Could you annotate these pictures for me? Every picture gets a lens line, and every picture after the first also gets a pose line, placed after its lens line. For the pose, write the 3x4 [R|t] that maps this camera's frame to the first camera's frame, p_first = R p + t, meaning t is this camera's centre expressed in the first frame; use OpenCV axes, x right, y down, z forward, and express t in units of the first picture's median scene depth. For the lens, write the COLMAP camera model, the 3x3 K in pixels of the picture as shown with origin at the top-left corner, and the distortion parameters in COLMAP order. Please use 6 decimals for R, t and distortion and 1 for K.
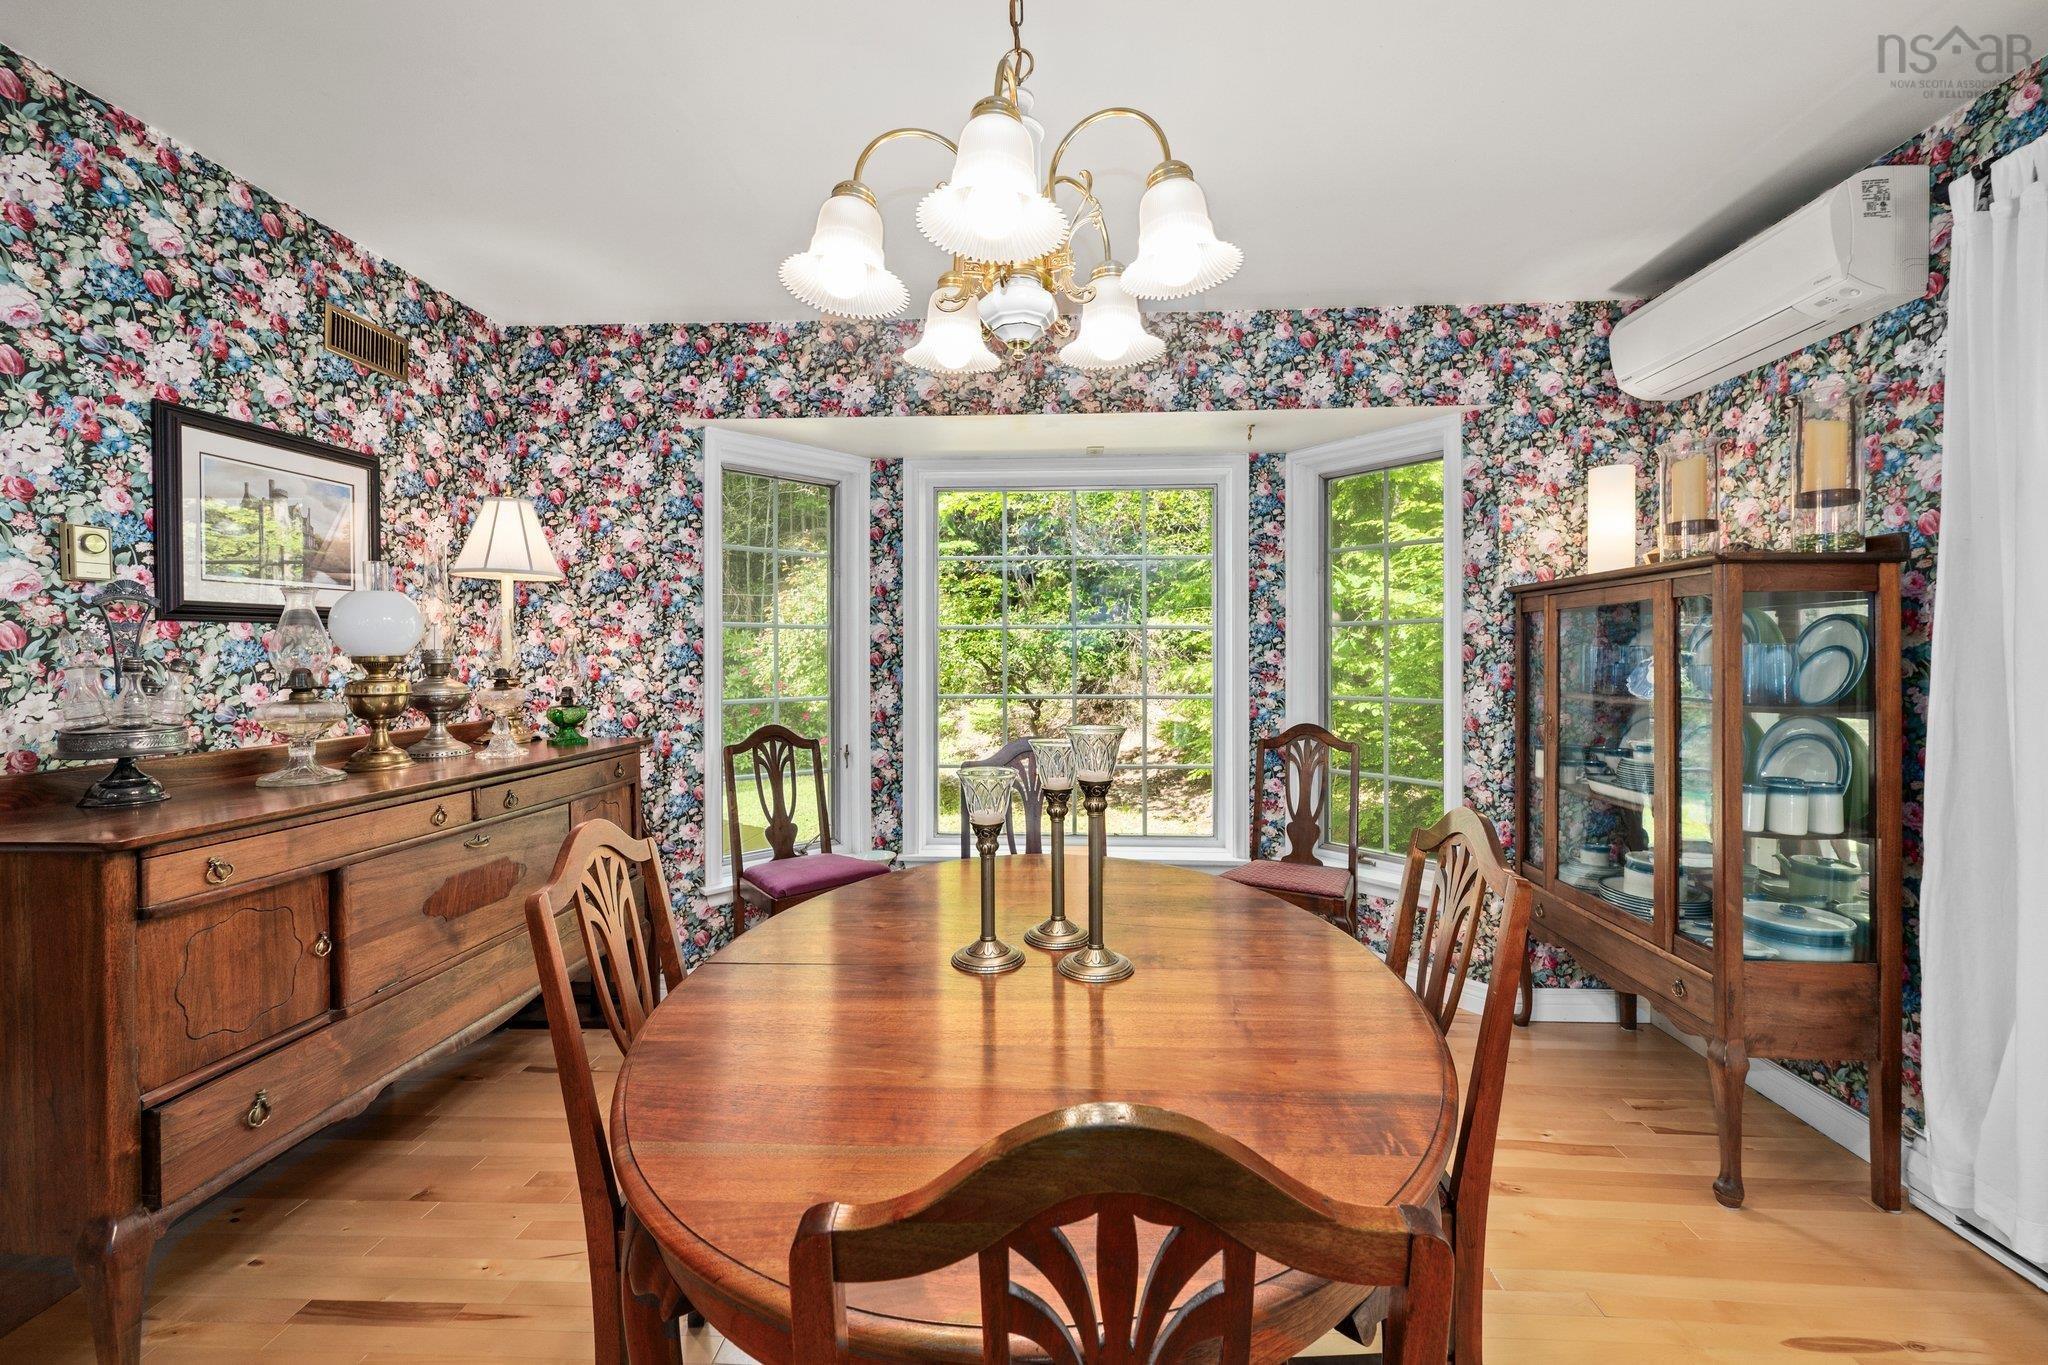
lens RADIAL K [[829.9, 0, 1032.3], [0, 829.9, 654.3], [0, 0, 1]] dist [0.000072, -0.000357]
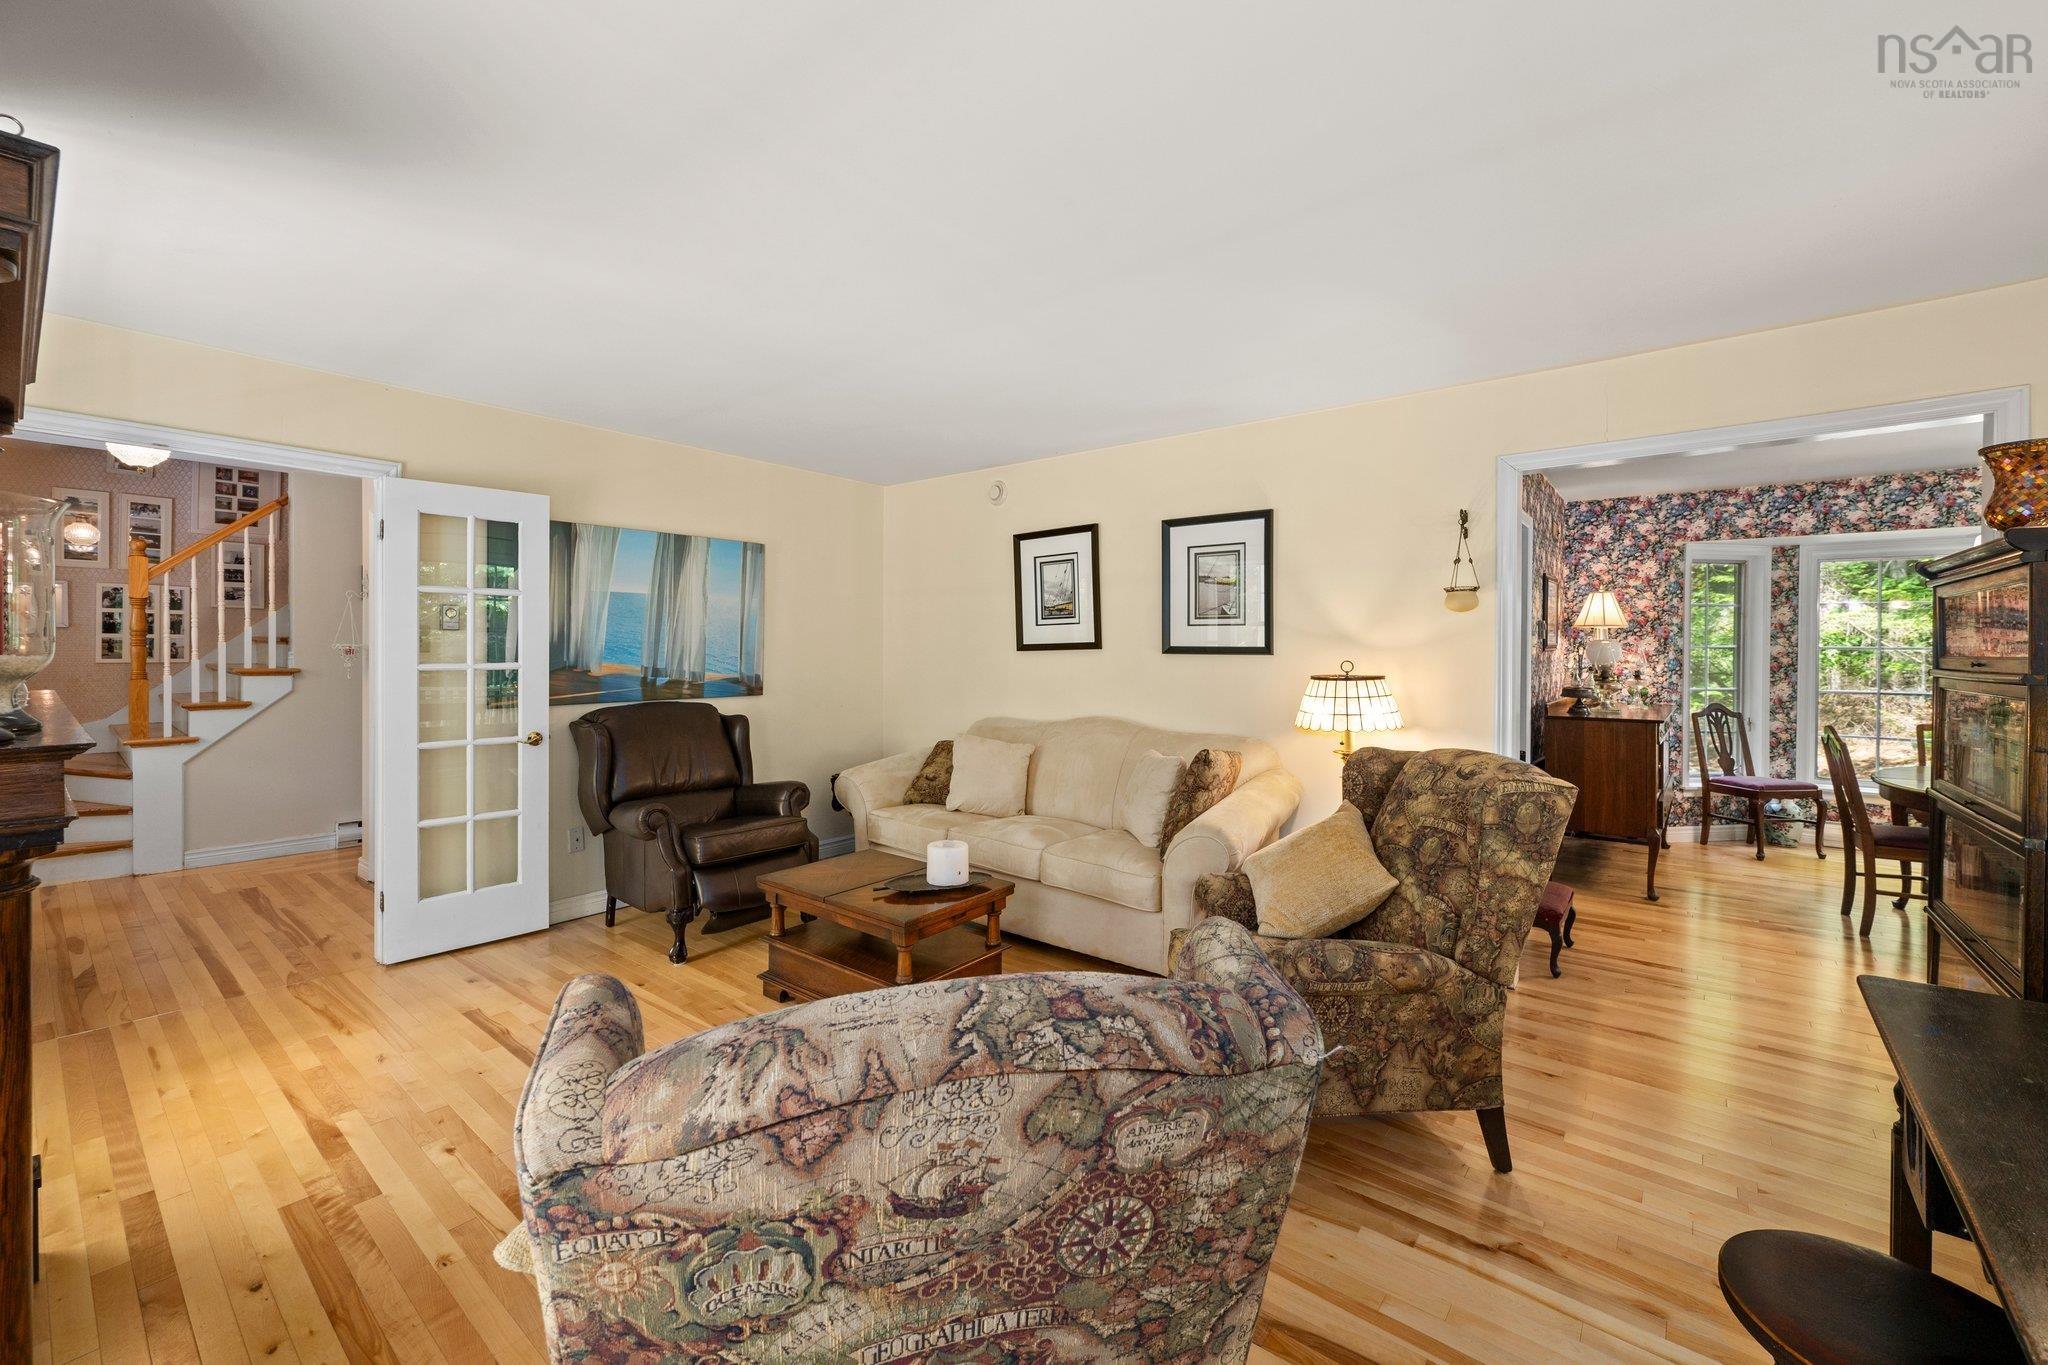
lens RADIAL K [[829.9, 0, 1049.9], [0, 829.9, 662.1], [0, 0, 1]] dist [0.000072, -0.000357]
pose [[0.820807, 0.011592, -0.571088, -0.520307], [-0.008524, 0.999931, 0.008046, -0.005938], [0.571142, -0.001737, 0.820849, -1.443957]]
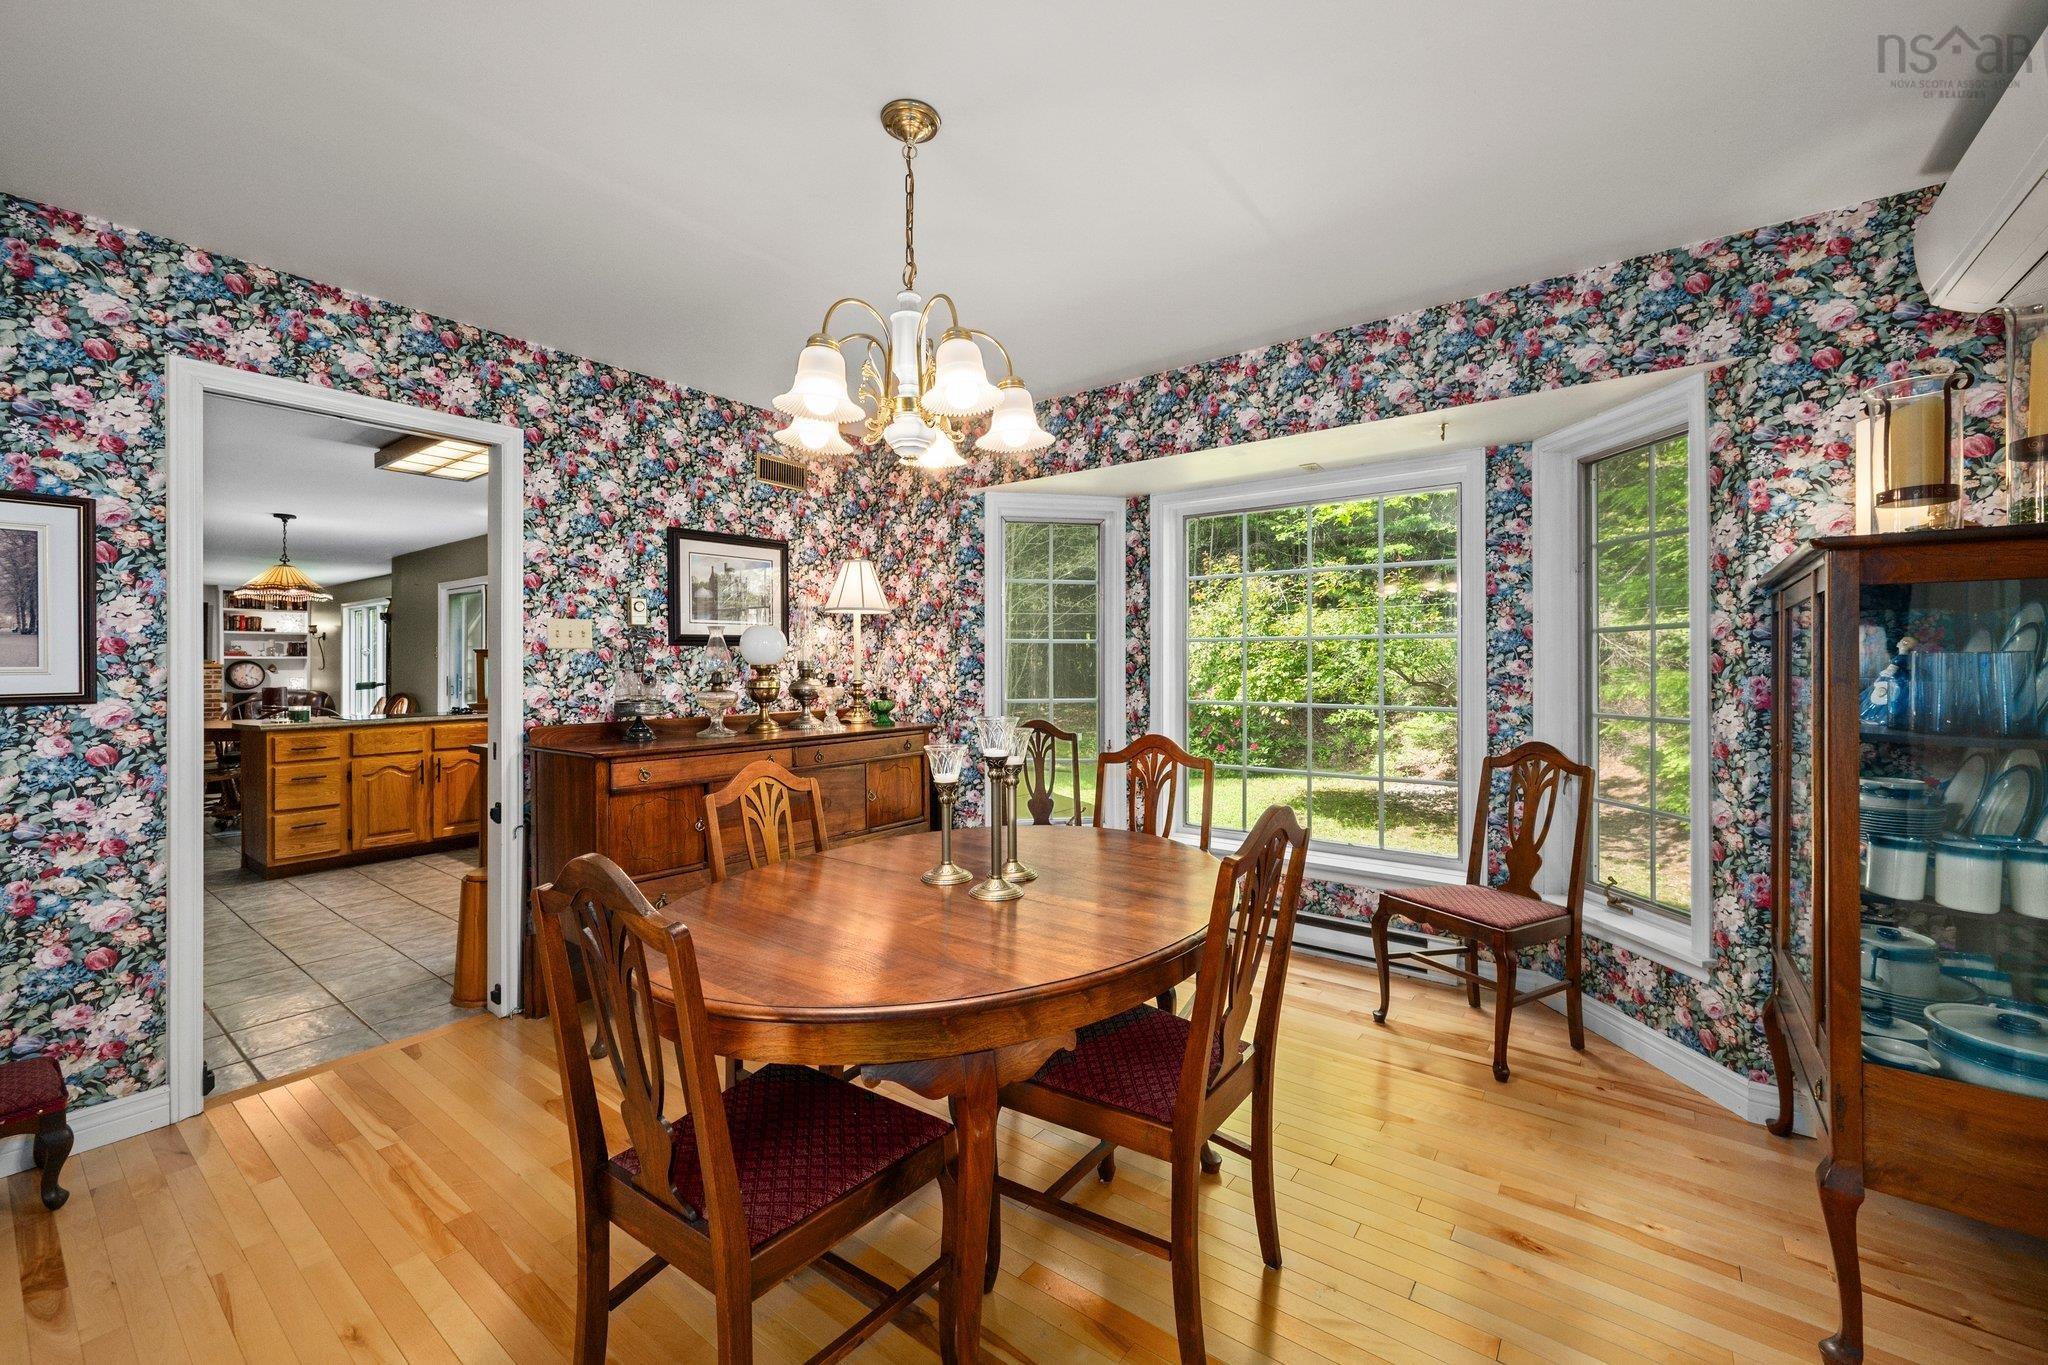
lens RADIAL K [[829.9, 0, 1046.3], [0, 829.9, 656.9], [0, 0, 1]] dist [0.000072, -0.000357]
pose [[0.830251, -0.003502, -0.557379, 0.441715], [-0.001146, 0.999967, -0.007989, -0.000839], [0.557388, 0.007271, 0.830220, -0.046855]]
